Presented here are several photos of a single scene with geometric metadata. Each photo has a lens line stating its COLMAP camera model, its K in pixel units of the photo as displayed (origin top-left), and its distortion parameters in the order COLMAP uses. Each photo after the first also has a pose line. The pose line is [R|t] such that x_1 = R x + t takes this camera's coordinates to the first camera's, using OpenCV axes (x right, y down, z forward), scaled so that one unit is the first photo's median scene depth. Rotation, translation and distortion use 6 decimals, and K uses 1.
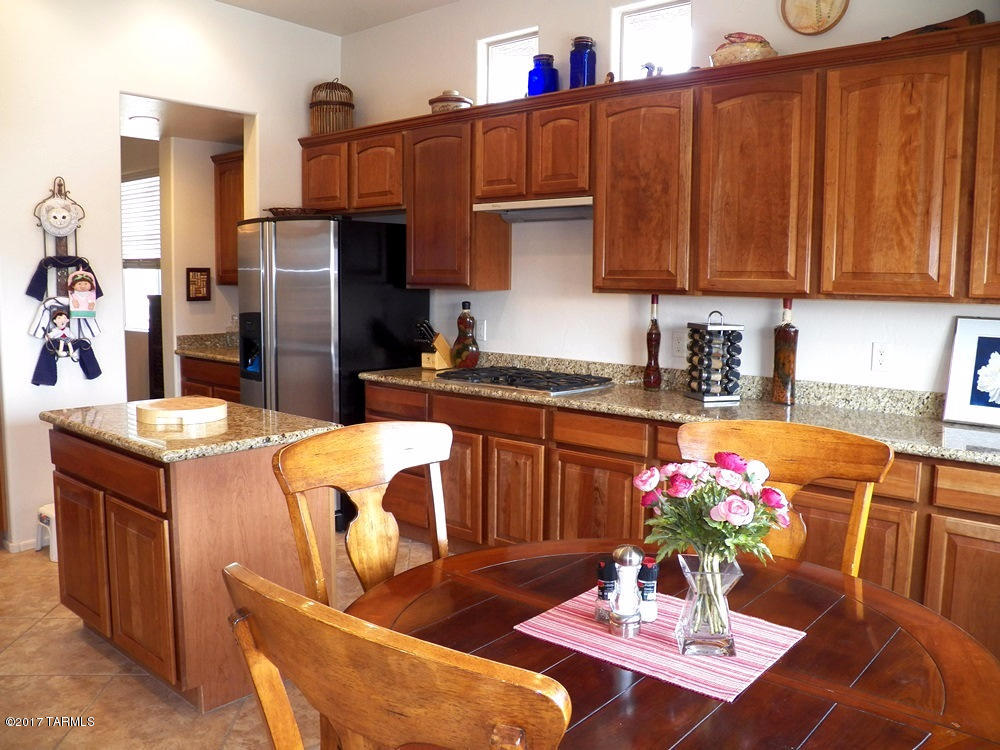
lens RADIAL K [[818.1, 0, 500.0], [0, 818.1, 375.0], [0, 0, 1]] dist [-0.147484, 0.114840]
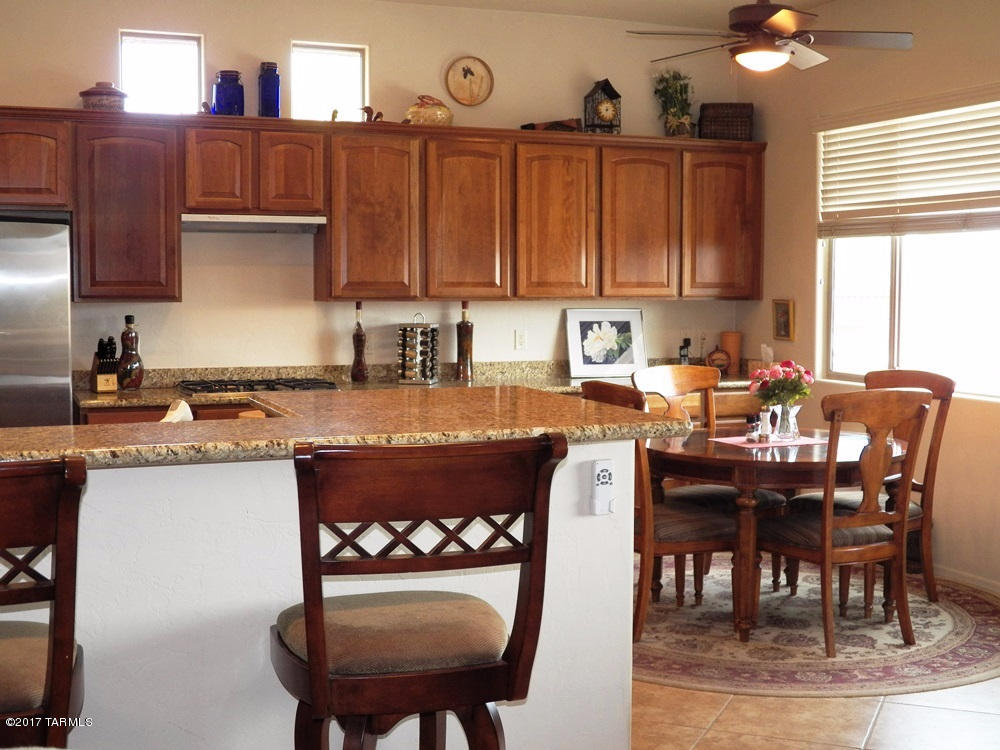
lens RADIAL K [[1277.5, 0, 500.0], [0, 1277.5, 375.0], [0, 0, 1]] dist [-0.091960, -0.004559]
pose [[0.459077, -0.073196, 0.885376, -1.377750], [0.105153, 0.994071, 0.027660, -0.023958], [-0.882152, 0.080402, 0.464052, -0.023113]]
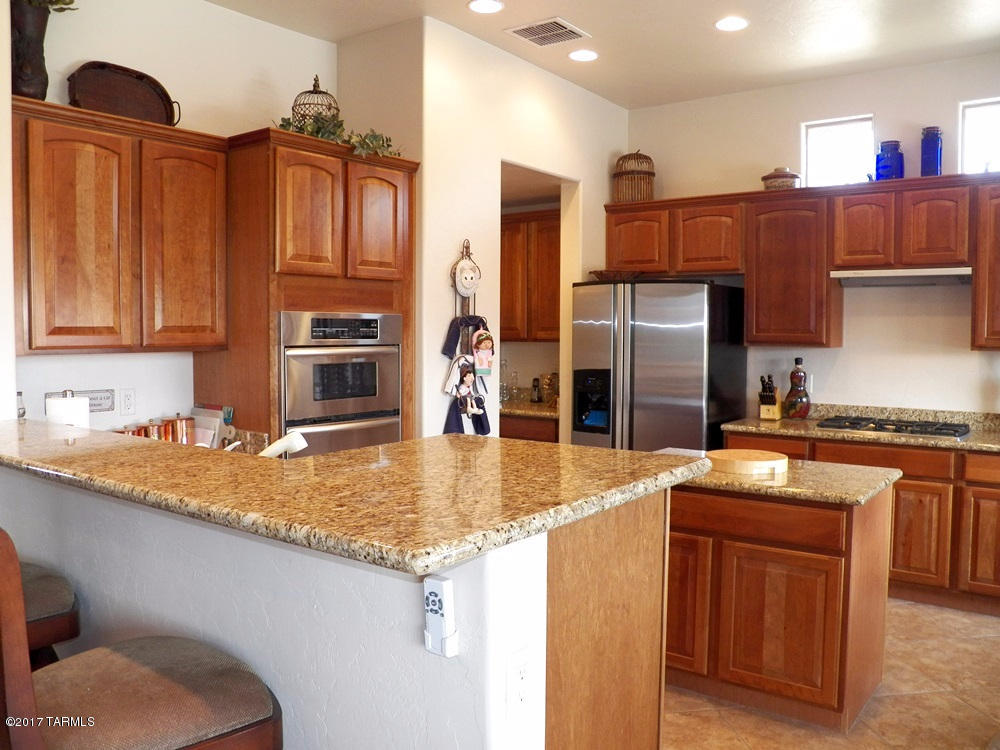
lens RADIAL K [[818.1, 0, 500.0], [0, 818.1, 375.0], [0, 0, 1]] dist [-0.147484, 0.114840]
pose [[0.997938, -0.011455, 0.063157, -0.634992], [0.015277, 0.998059, -0.060379, -0.009345], [-0.062342, 0.061220, 0.996175, -0.066031]]
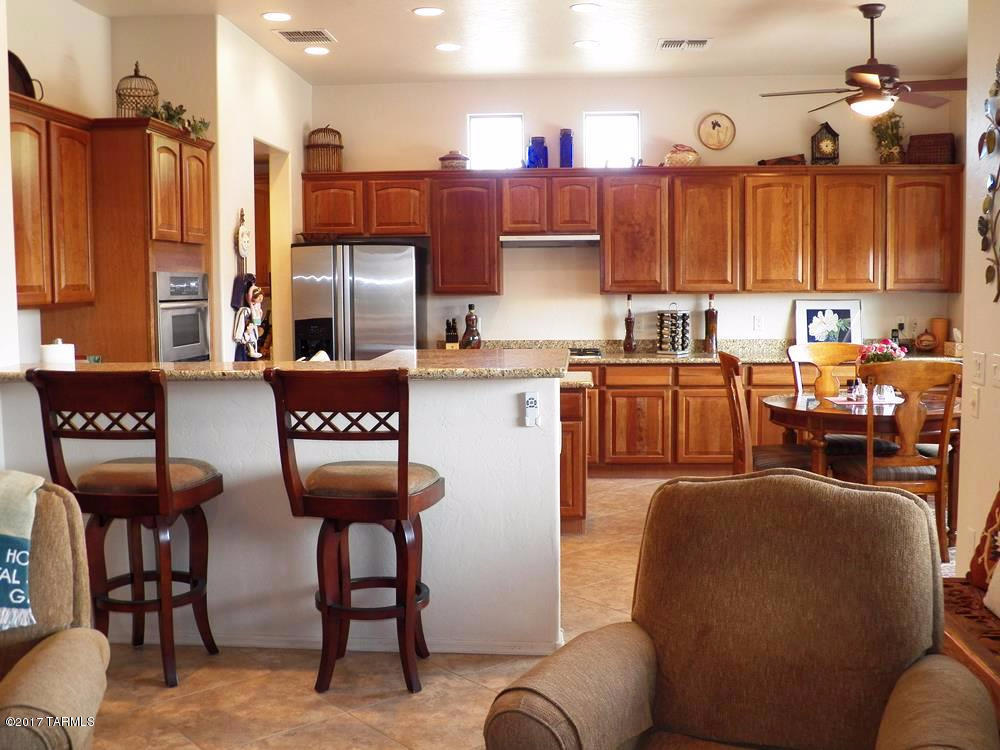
lens RADIAL K [[1015.6, 0, 500.0], [0, 1015.6, 375.0], [0, 0, 1]] dist [-0.101940, 0.002294]
pose [[0.805838, -0.071549, 0.587798, -1.263824], [0.086661, 0.996235, 0.002458, 0.036114], [-0.585761, 0.048958, 0.809004, -0.508800]]
